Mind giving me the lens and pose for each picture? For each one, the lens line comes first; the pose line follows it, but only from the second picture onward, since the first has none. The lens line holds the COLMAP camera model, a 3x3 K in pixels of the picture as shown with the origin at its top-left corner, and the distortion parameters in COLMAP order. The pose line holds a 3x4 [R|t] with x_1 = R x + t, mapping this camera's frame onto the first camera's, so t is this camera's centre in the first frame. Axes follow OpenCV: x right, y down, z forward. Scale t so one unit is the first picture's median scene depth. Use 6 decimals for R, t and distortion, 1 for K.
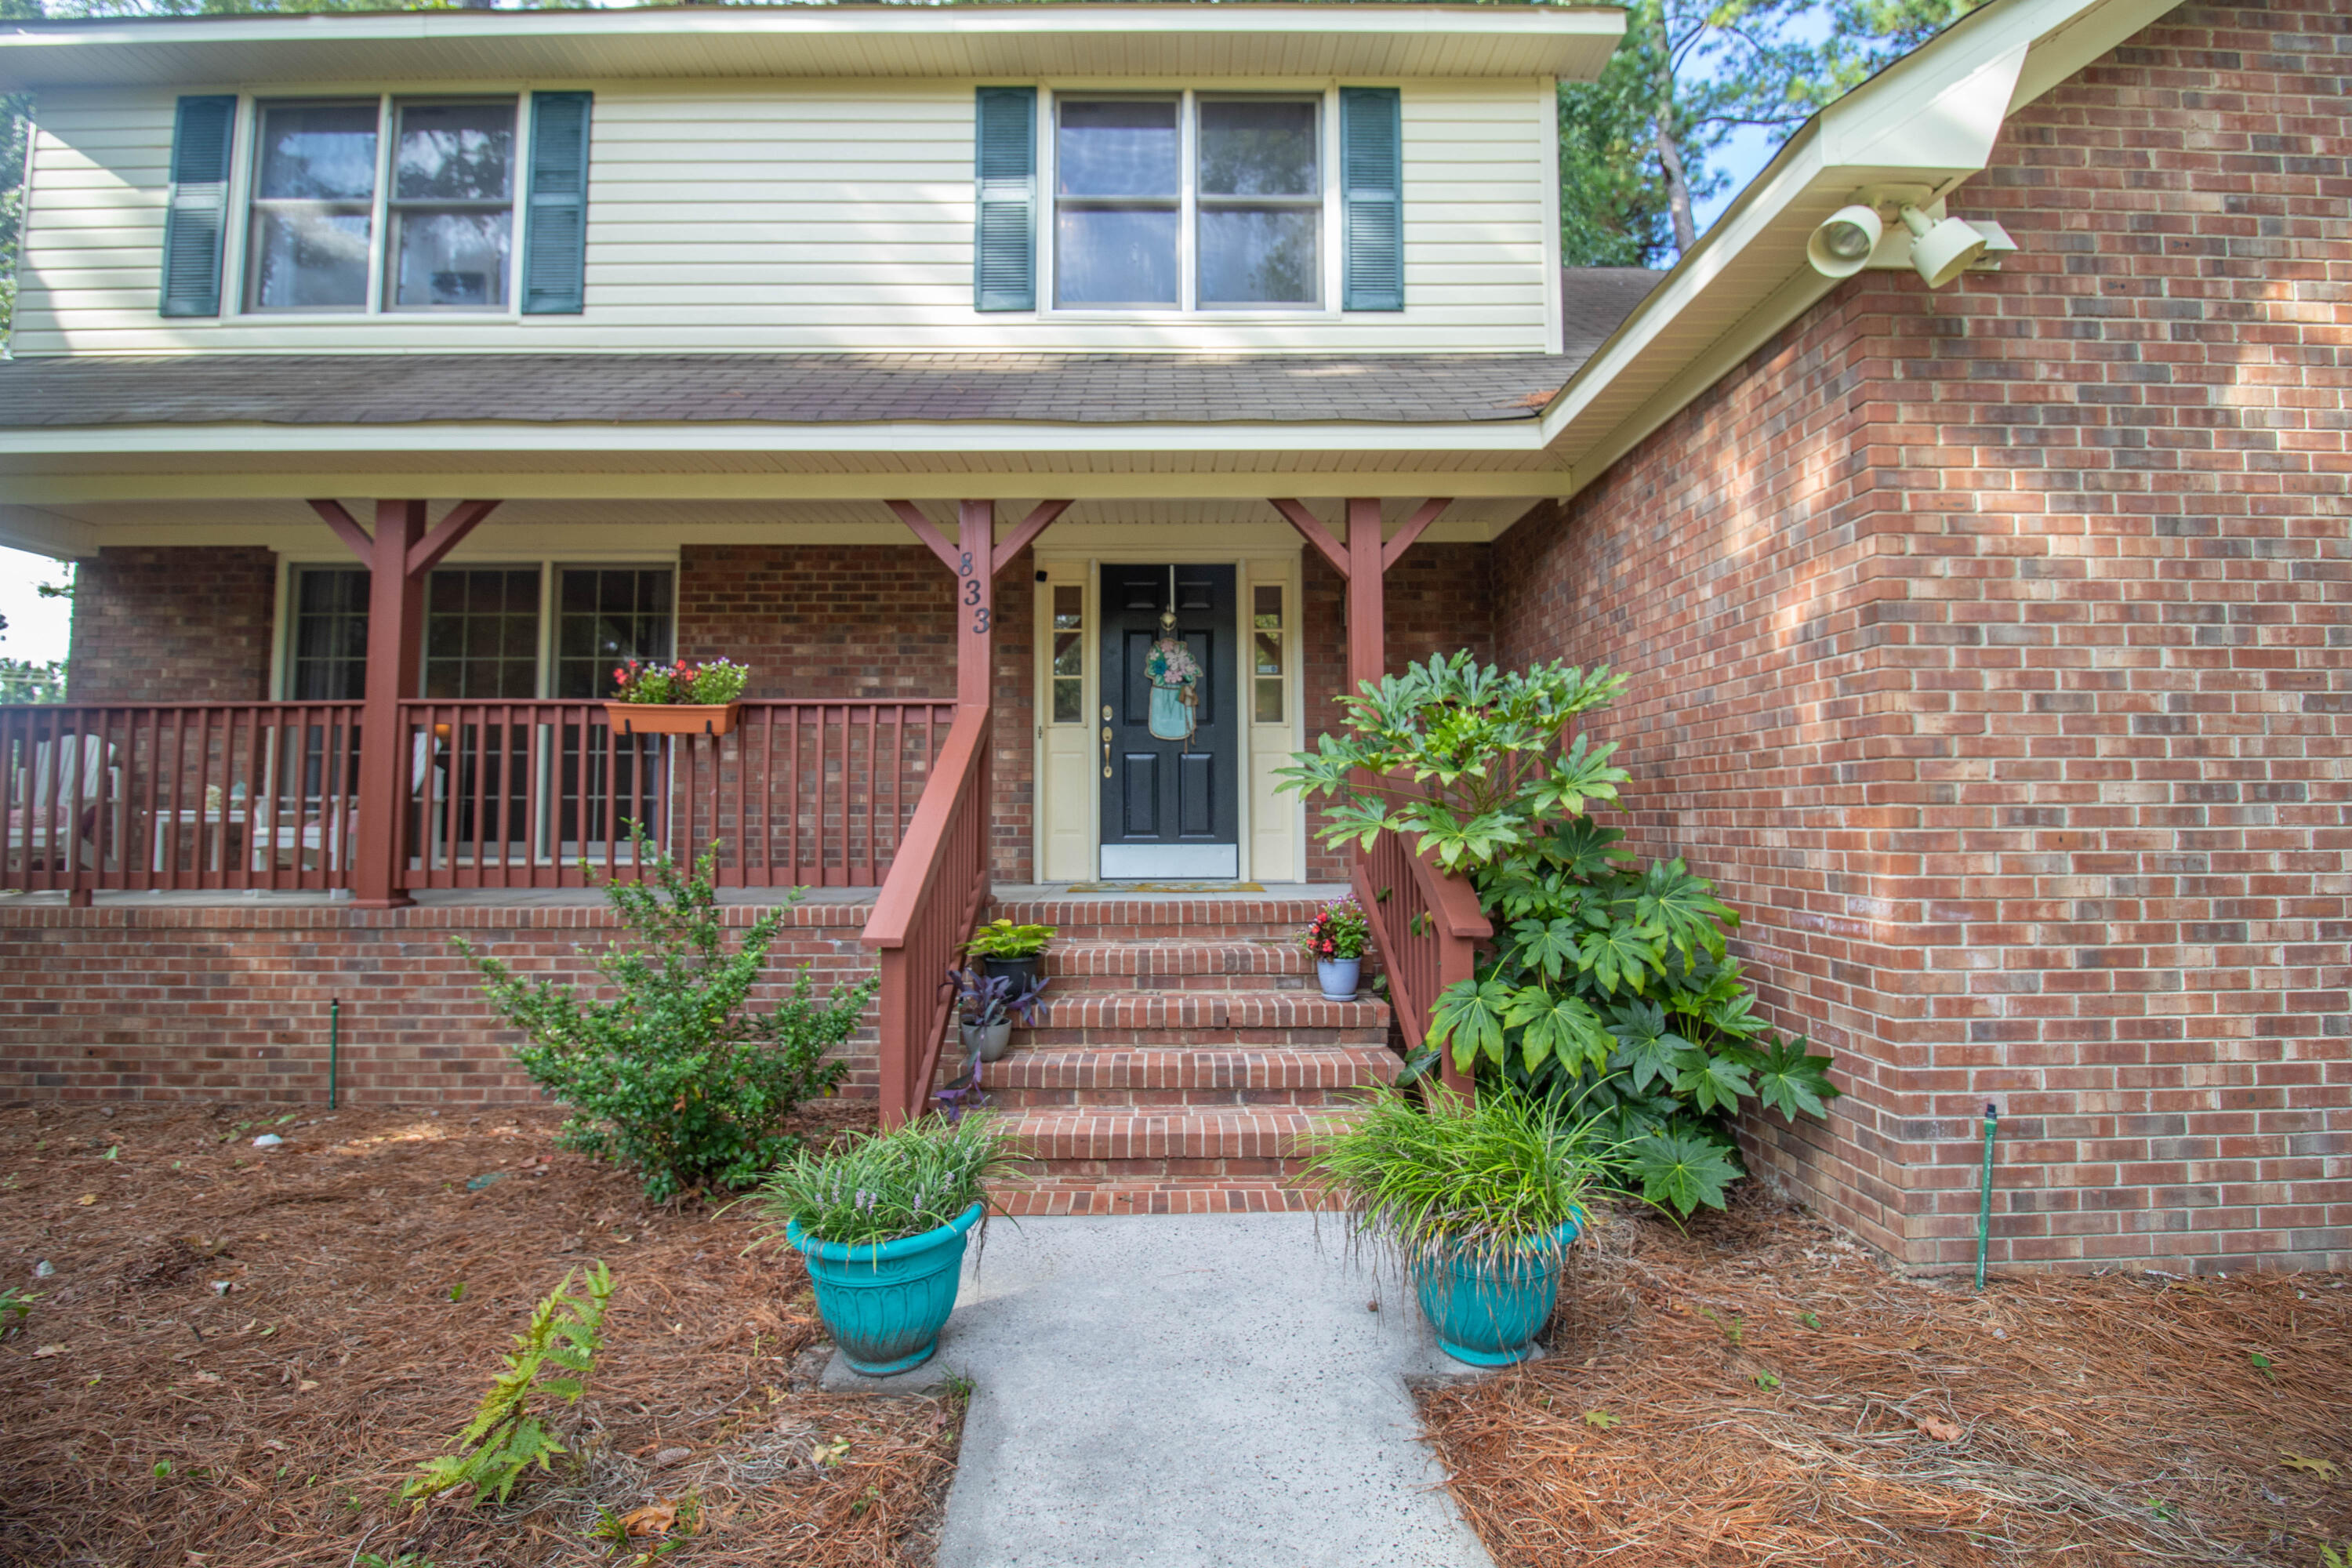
lens RADIAL K [[1012.3, 0, 1166.0], [0, 1012.3, 758.0], [0, 0, 1]] dist [-0.002757, 0.000142]
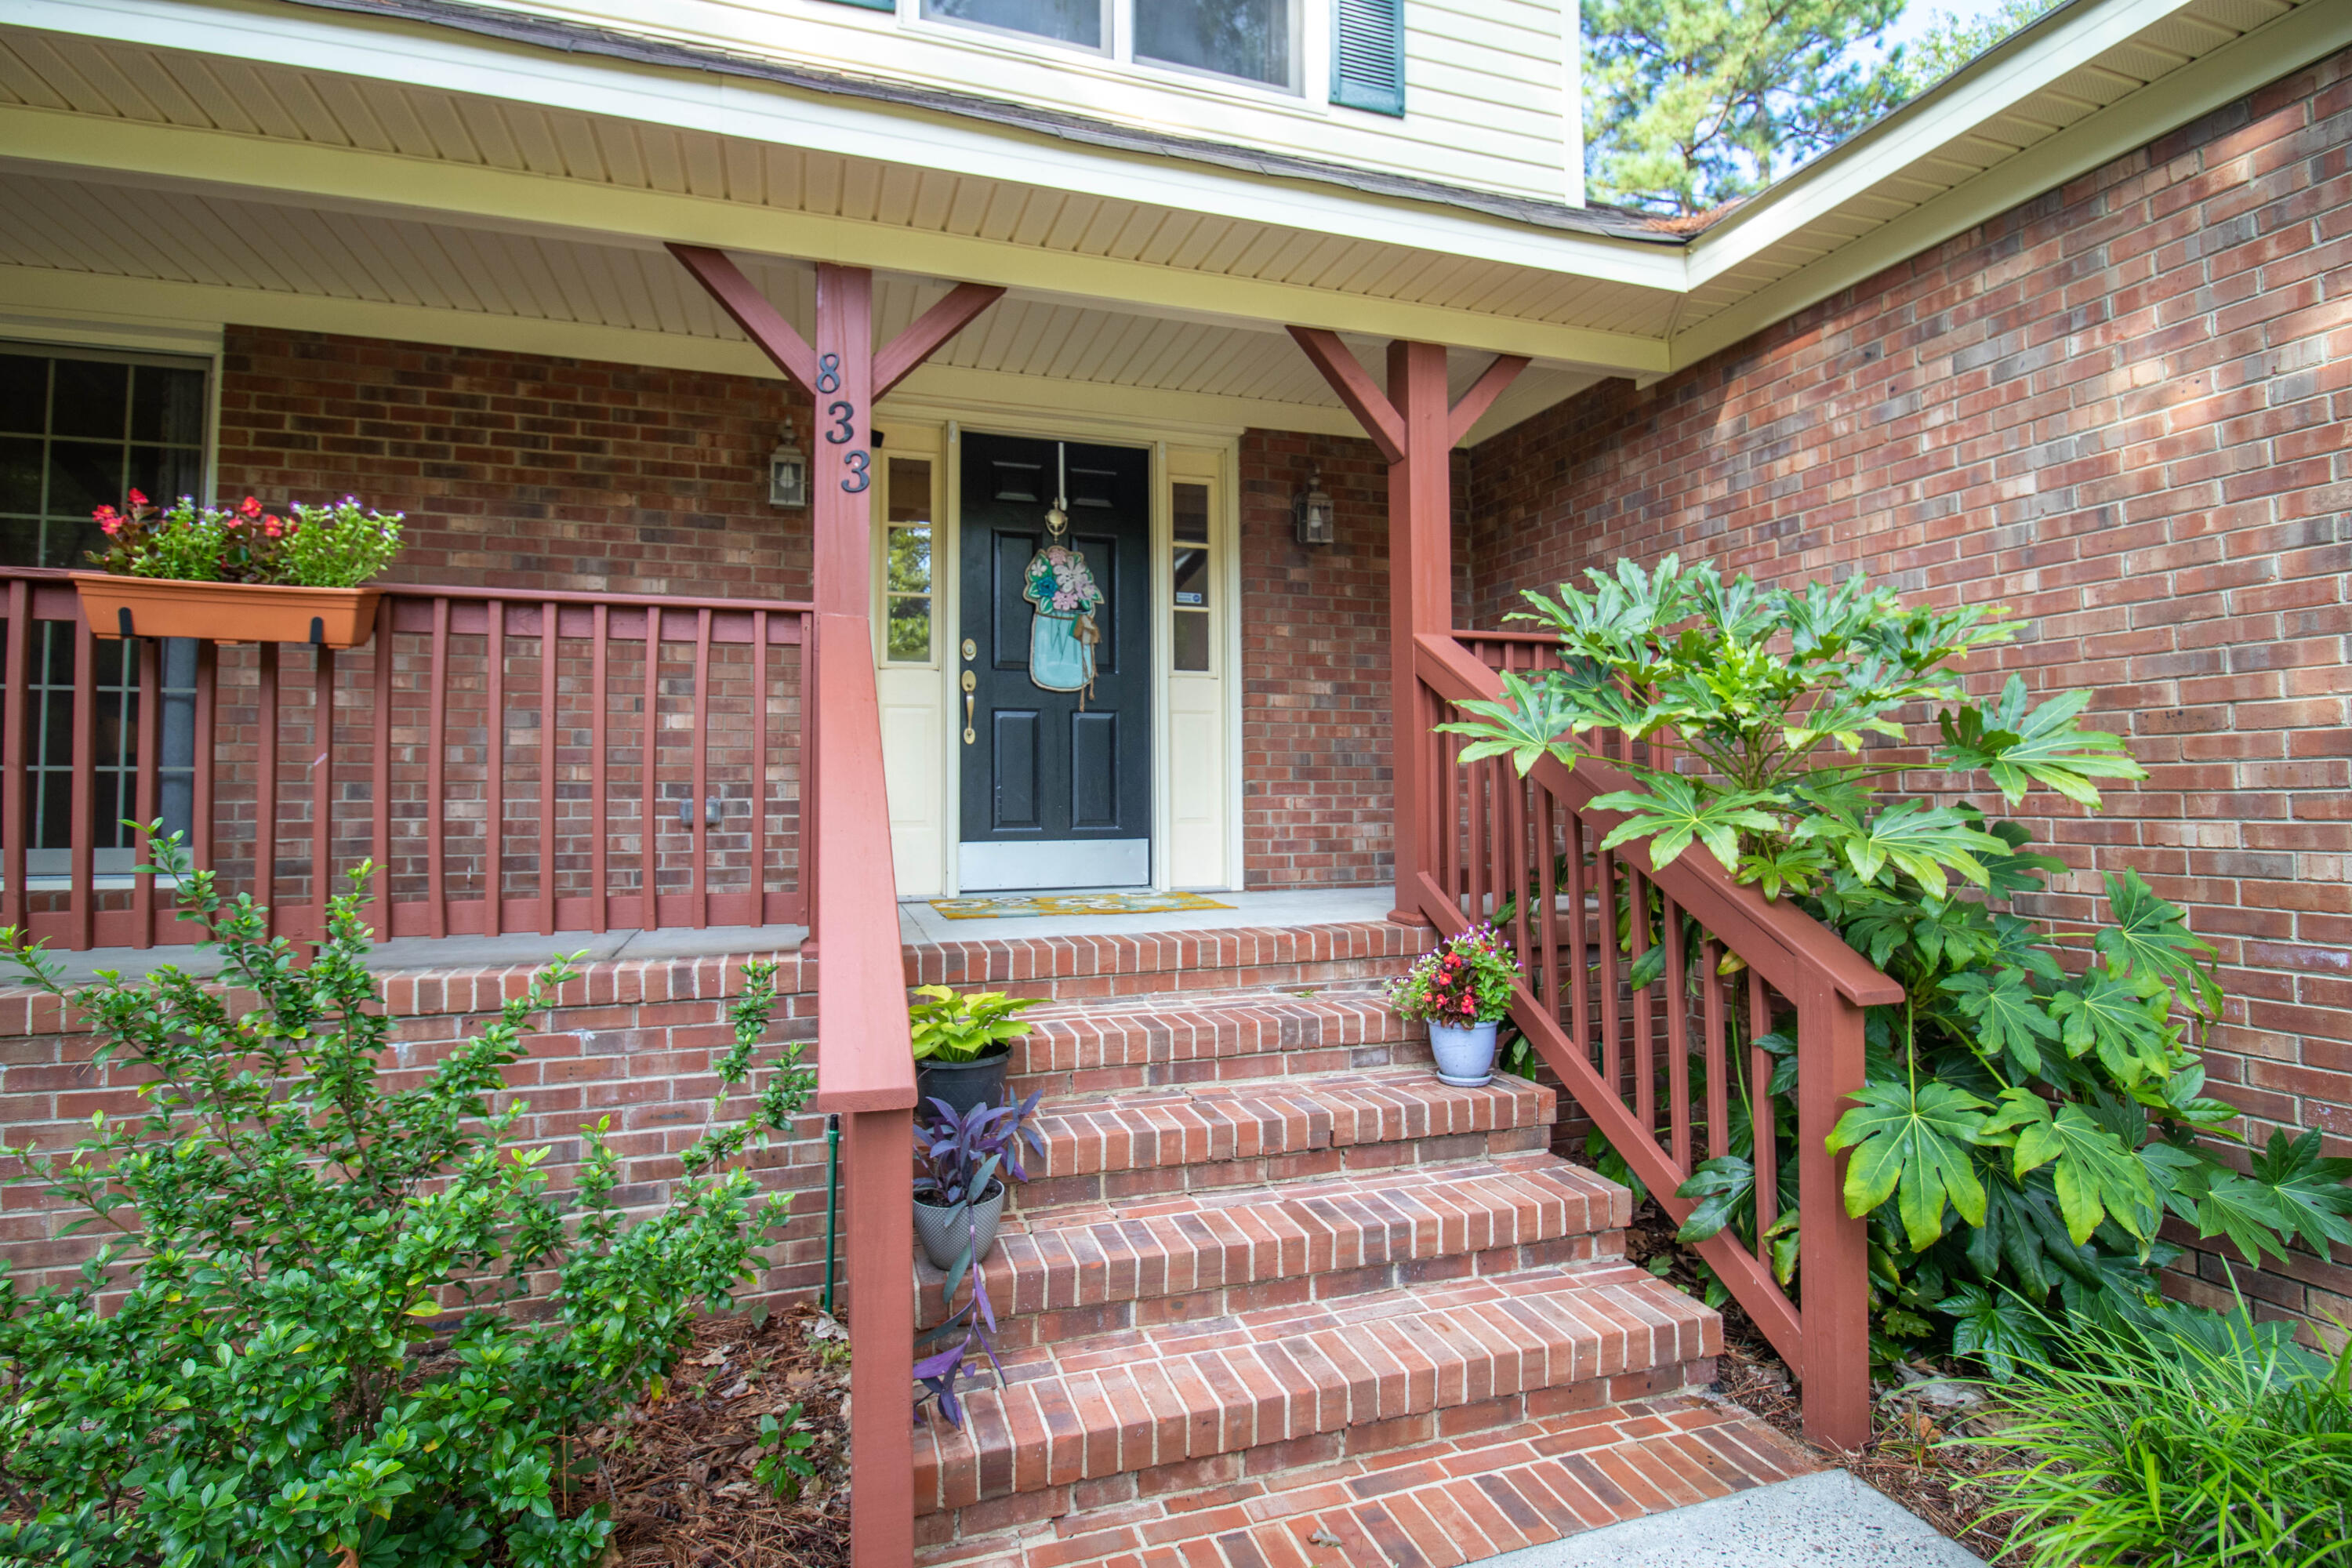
lens RADIAL K [[1099.6, 0, 1175.1], [0, 1099.6, 752.5], [0, 0, 1]] dist [-0.004727, -0.009956]
pose [[0.955476, 0.009477, 0.294918, -0.177373], [-0.015027, 0.999750, 0.016558, 0.013151], [-0.294687, -0.020253, 0.955379, 0.307329]]
